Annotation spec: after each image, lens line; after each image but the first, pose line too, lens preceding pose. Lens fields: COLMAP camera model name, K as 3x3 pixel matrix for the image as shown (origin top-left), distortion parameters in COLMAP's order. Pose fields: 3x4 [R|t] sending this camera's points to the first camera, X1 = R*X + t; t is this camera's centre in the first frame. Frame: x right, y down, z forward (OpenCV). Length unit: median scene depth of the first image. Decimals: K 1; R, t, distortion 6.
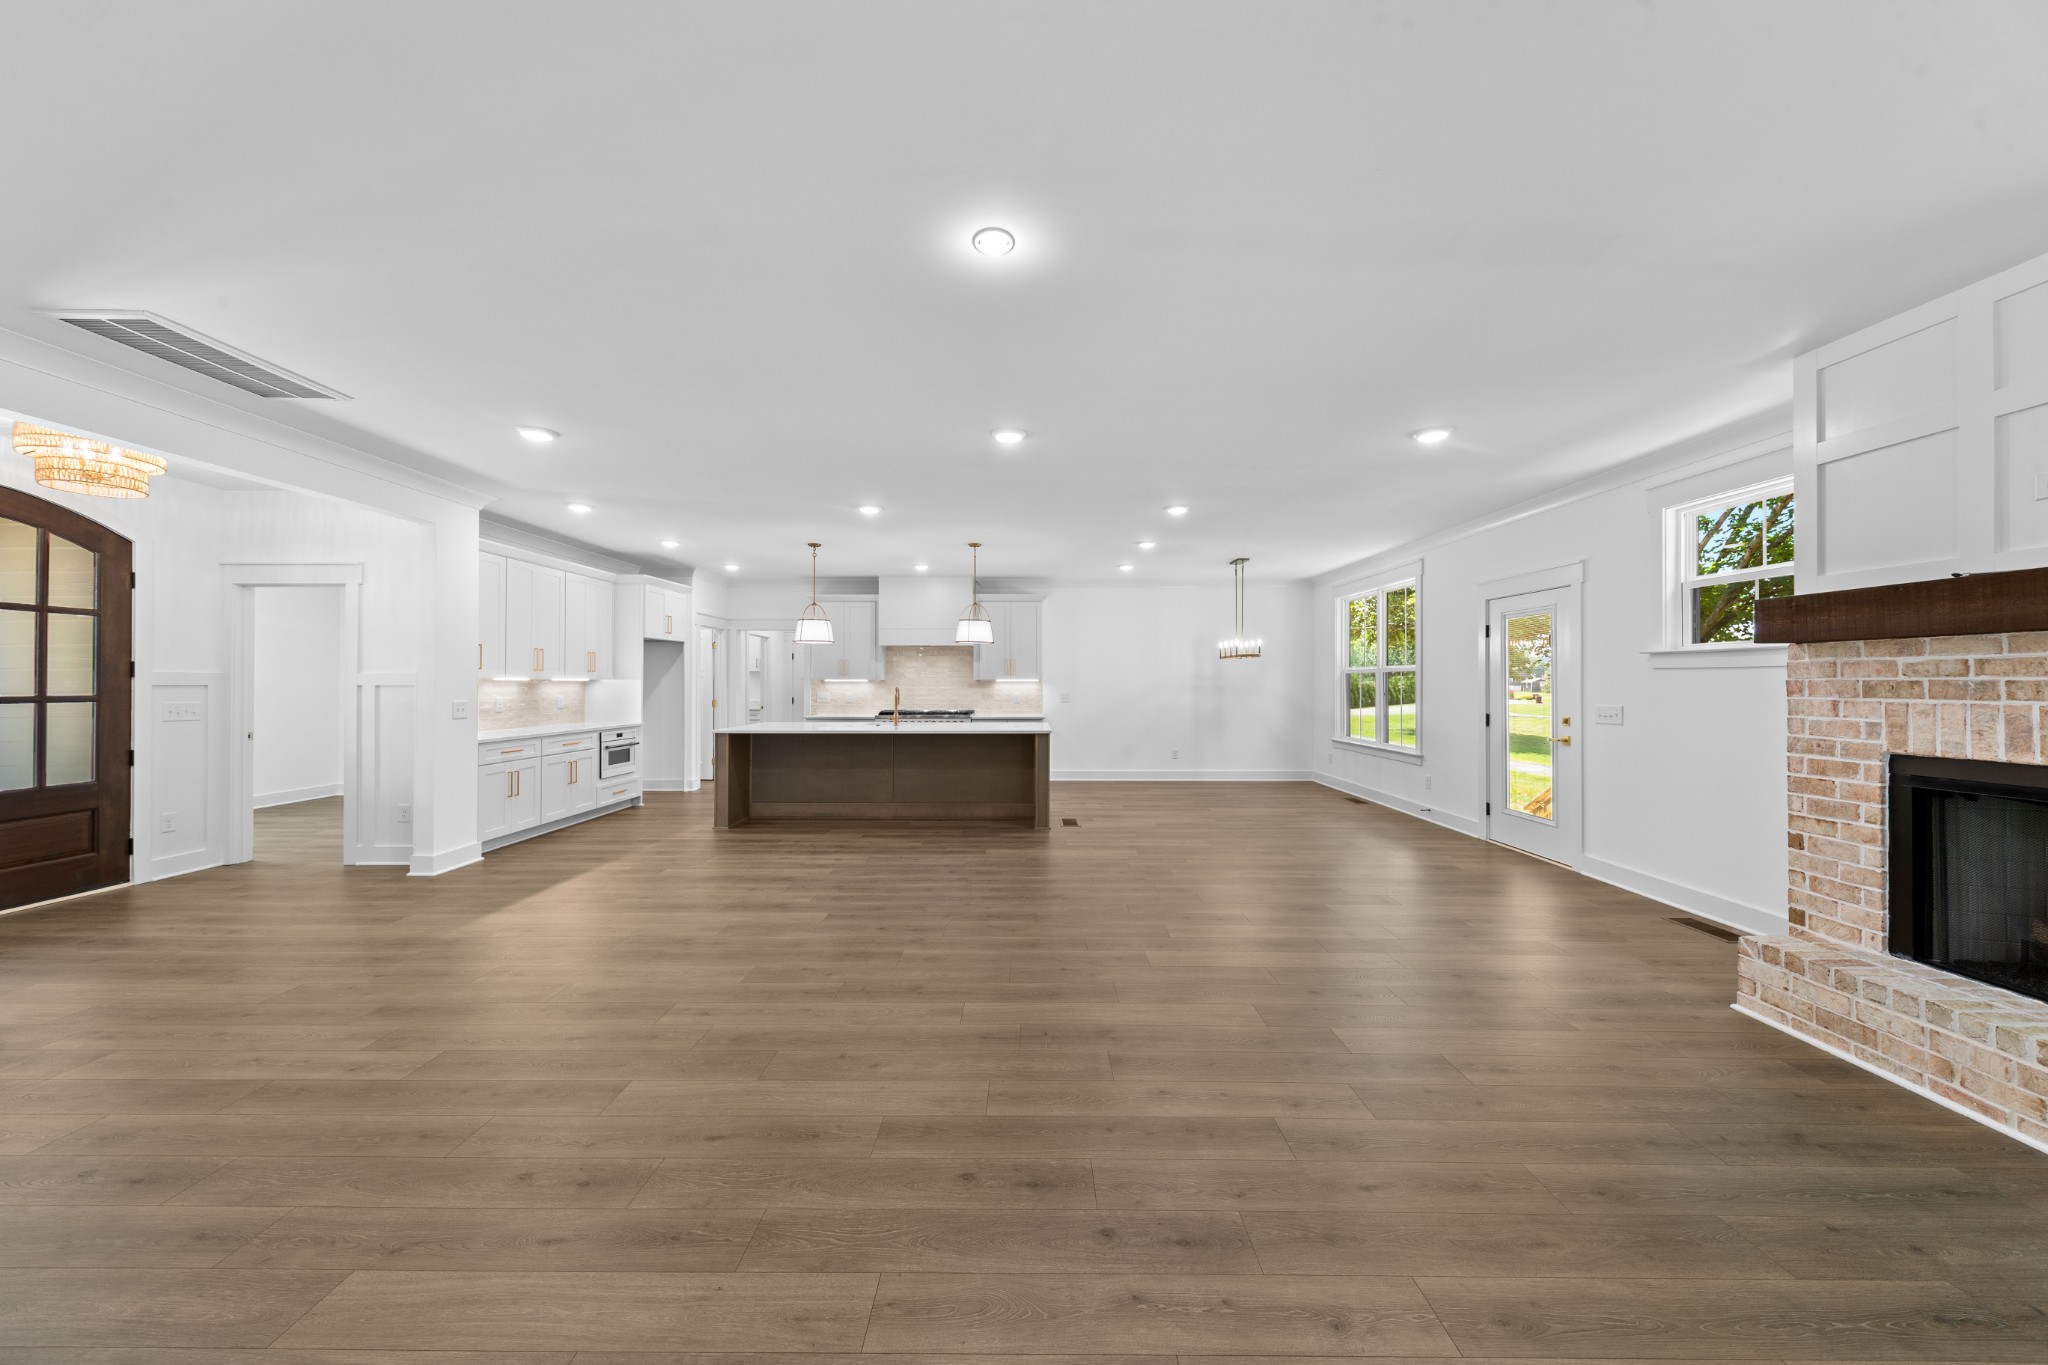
lens RADIAL K [[725.1, 0, 1020.5], [0, 725.1, 677.3], [0, 0, 1]] dist [0.006129, -0.000005]
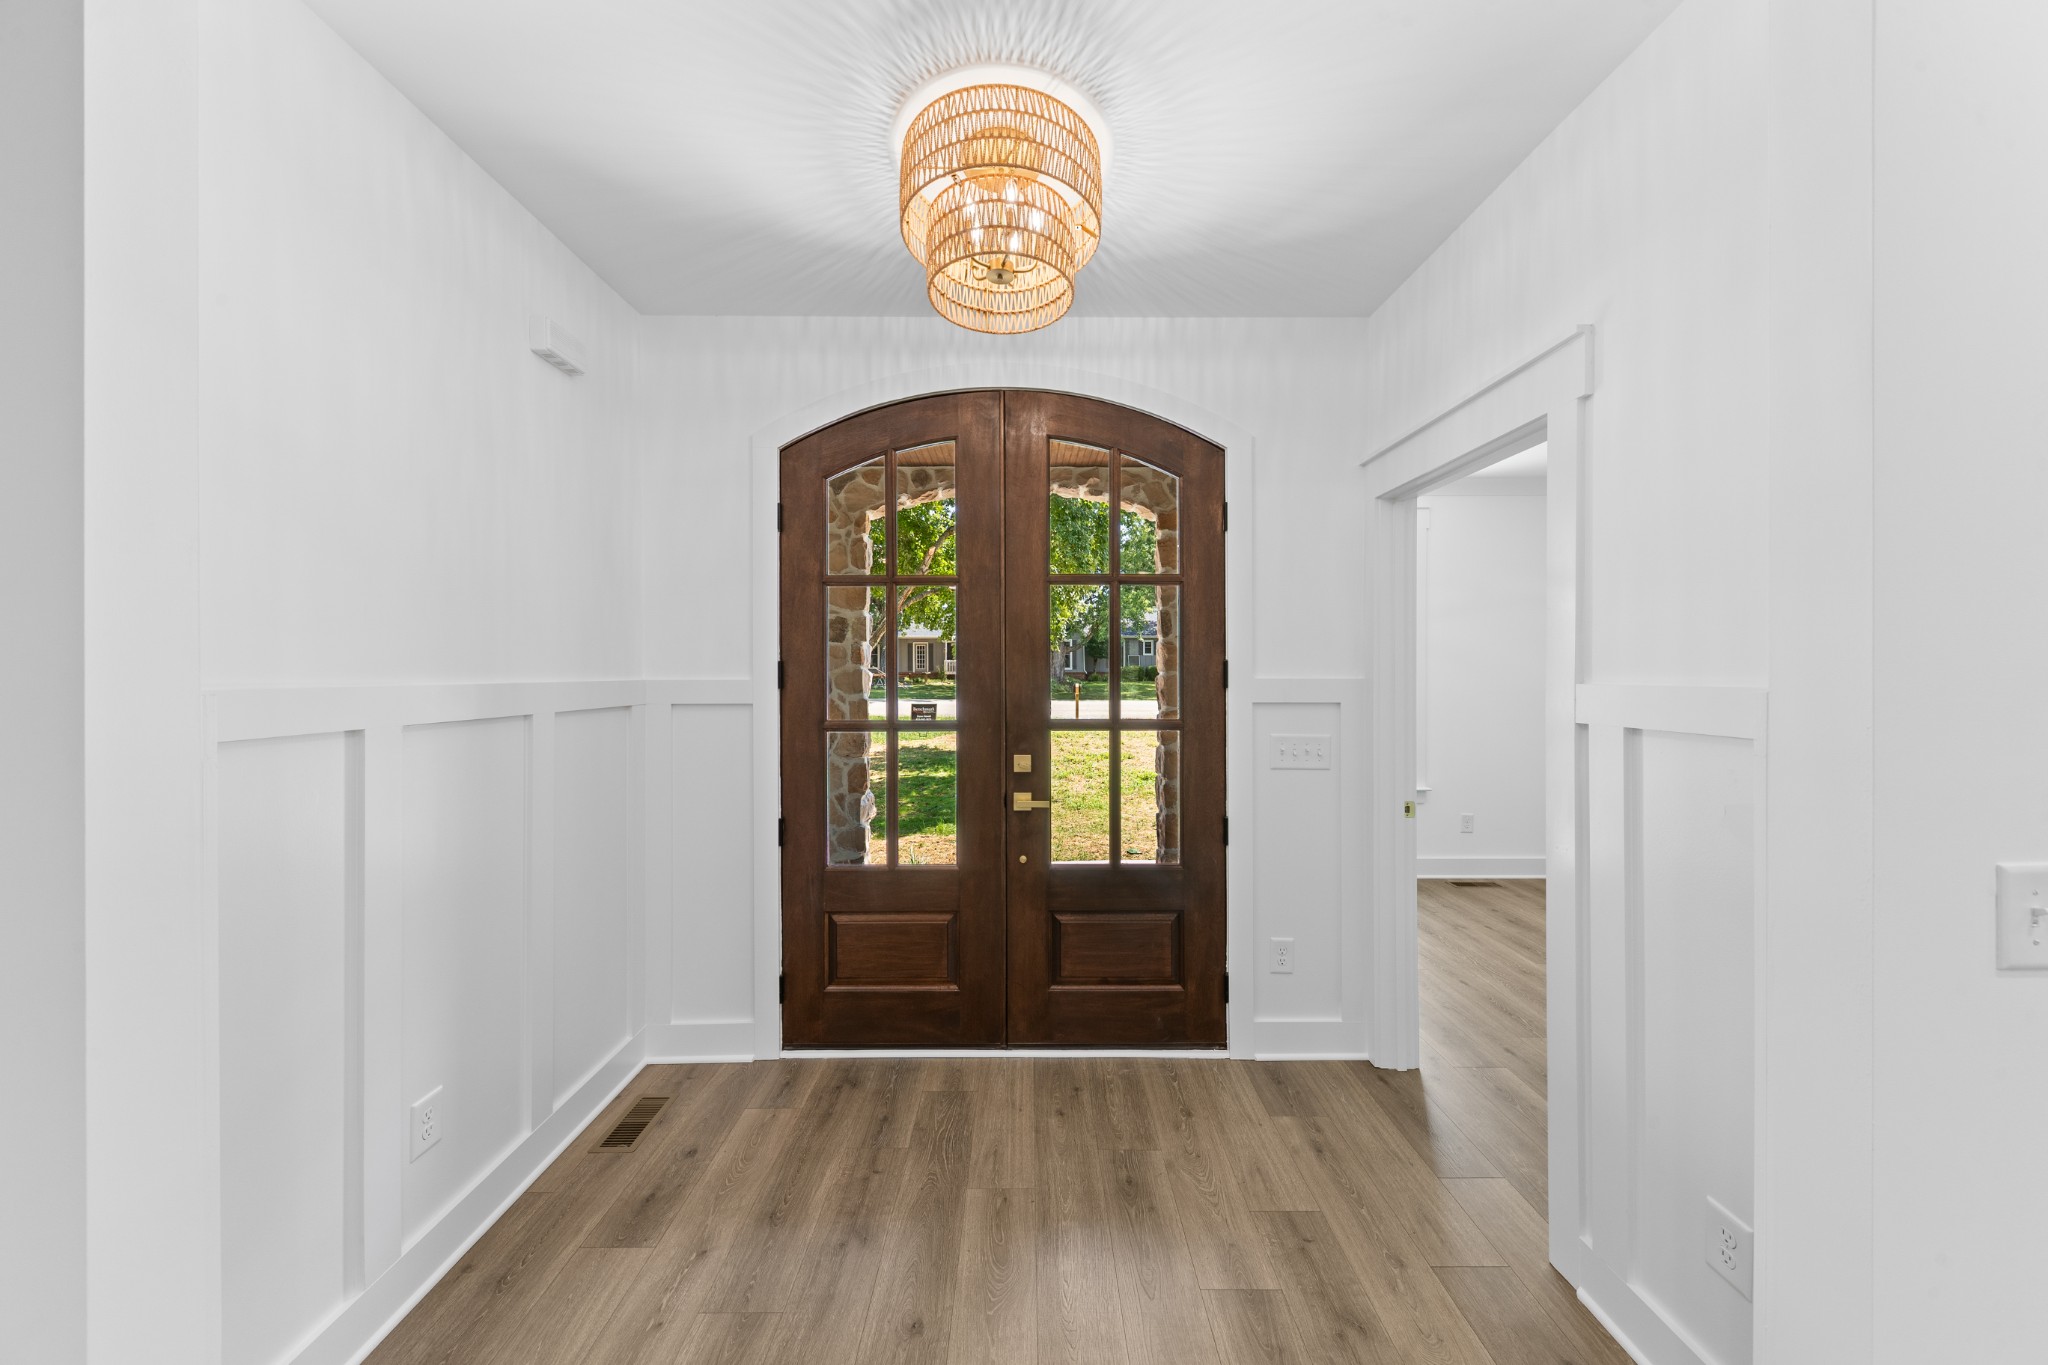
lens RADIAL K [[725.1, 0, 1012.4], [0, 725.1, 671.9], [0, 0, 1]] dist [0.006129, -0.000005]
pose [[0.033005, 0.004231, -0.999446, -0.654246], [0.008829, 0.999951, 0.004524, -0.016400], [0.999416, -0.008974, 0.032966, 0.810016]]
